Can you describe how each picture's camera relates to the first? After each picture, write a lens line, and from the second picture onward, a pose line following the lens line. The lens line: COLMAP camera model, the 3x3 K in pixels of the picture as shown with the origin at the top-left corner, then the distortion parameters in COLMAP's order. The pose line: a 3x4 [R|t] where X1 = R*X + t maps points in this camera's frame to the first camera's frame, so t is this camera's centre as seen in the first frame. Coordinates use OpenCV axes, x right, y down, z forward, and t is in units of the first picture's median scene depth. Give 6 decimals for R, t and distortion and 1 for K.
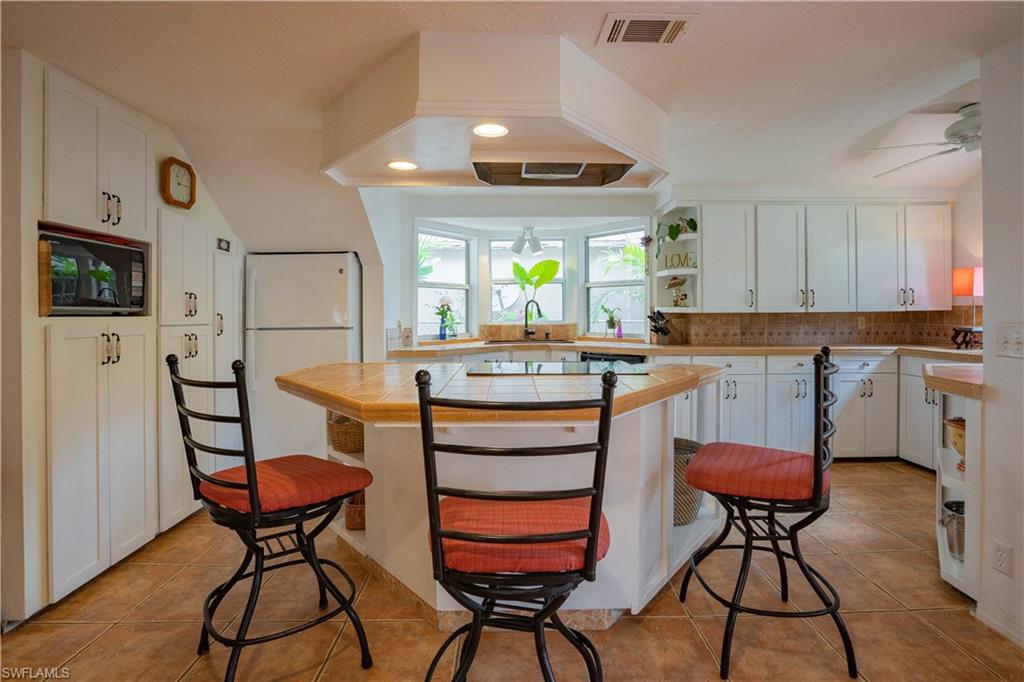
lens RADIAL K [[489.2, 0, 512.2], [0, 489.2, 310.8], [0, 0, 1]] dist [-0.036282, 0.000260]
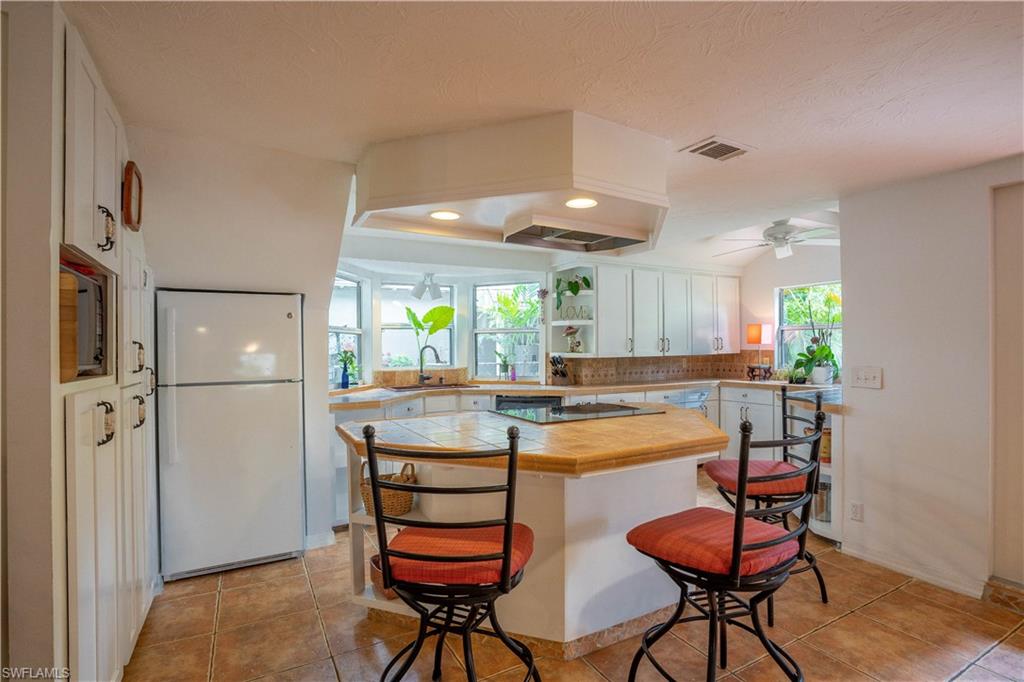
lens RADIAL K [[487.4, 0, 508.7], [0, 487.4, 336.6], [0, 0, 1]] dist [-0.050829, 0.000404]
pose [[0.887801, 0.008161, 0.460154, -0.312705], [0.004485, 0.999642, -0.026383, -0.014901], [-0.460205, 0.025486, 0.887447, 0.041935]]
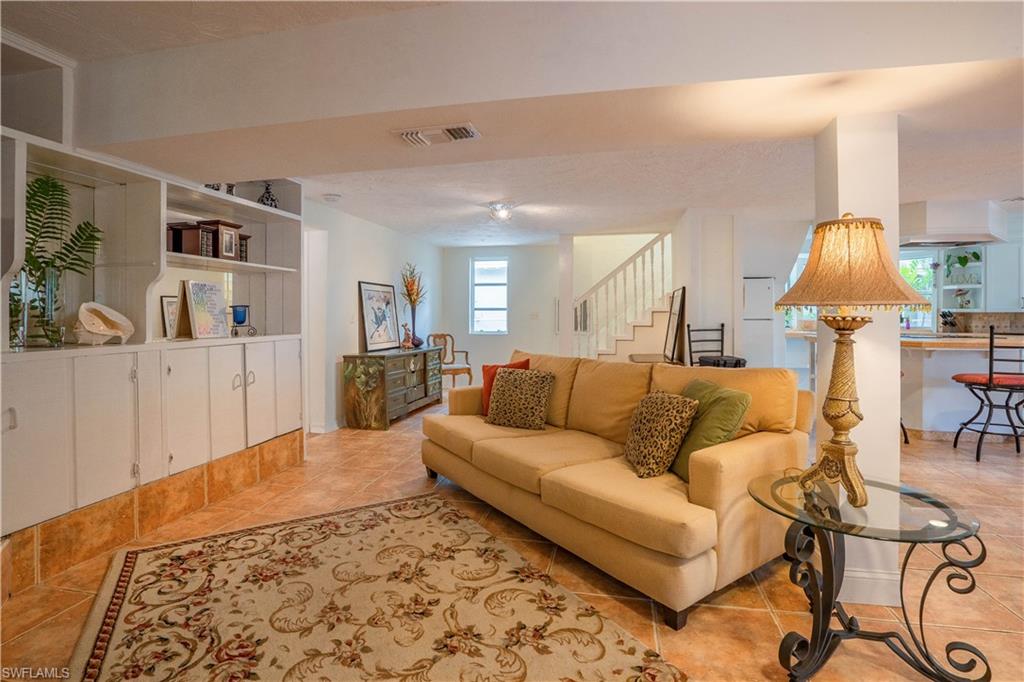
lens RADIAL K [[497.5, 0, 512.2], [0, 497.5, 320.6], [0, 0, 1]] dist [-0.050163, 0.020132]
pose [[0.975192, 0.003054, -0.221338, -0.693982], [-0.000245, 0.999919, 0.012718, 0.010860], [0.221359, -0.012348, 0.975114, -0.796976]]
